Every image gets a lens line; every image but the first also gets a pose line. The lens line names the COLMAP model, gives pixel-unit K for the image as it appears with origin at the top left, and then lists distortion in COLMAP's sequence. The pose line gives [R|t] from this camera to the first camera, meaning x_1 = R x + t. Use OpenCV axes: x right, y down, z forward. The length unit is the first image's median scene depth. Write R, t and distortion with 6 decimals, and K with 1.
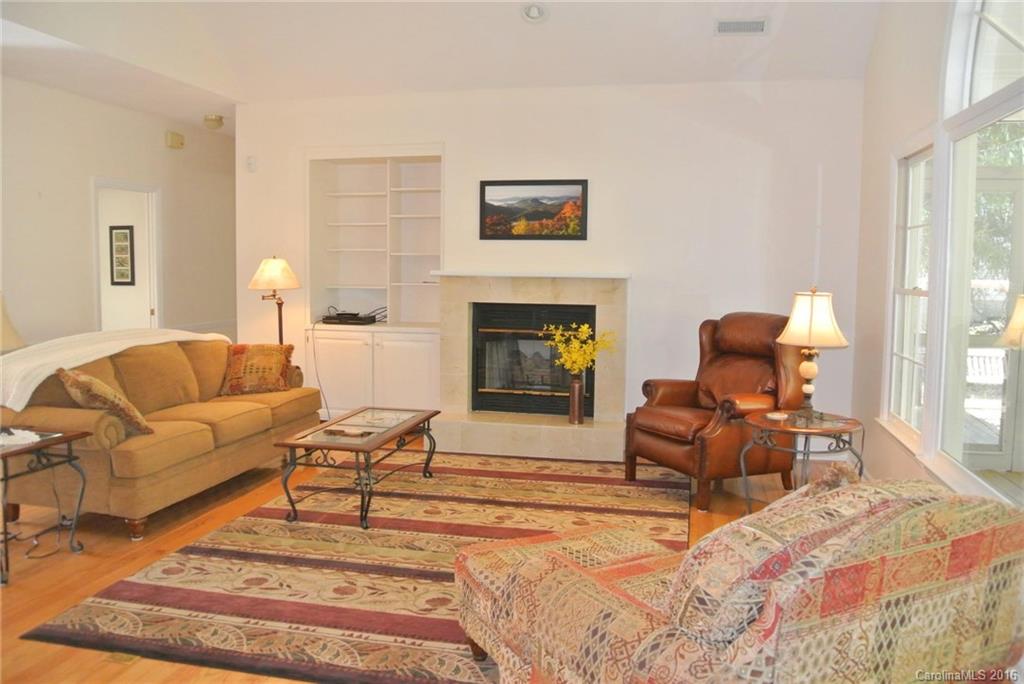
lens RADIAL K [[801.2, 0, 512.0], [0, 801.2, 342.0], [0, 0, 1]] dist [-0.091177, 0.002015]
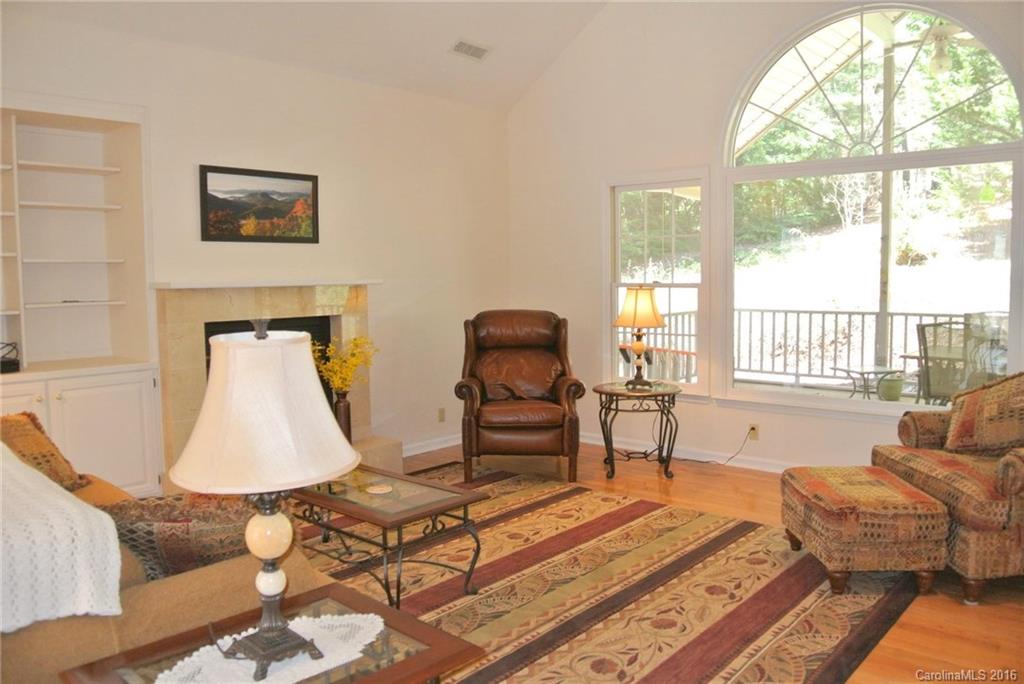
lens RADIAL K [[801.2, 0, 512.0], [0, 801.2, 342.0], [0, 0, 1]] dist [-0.091177, 0.002015]
pose [[0.465729, -0.088264, 0.880515, -0.602160], [0.099146, 0.993953, 0.047194, -0.038563], [-0.879356, 0.065320, 0.471664, 0.398604]]
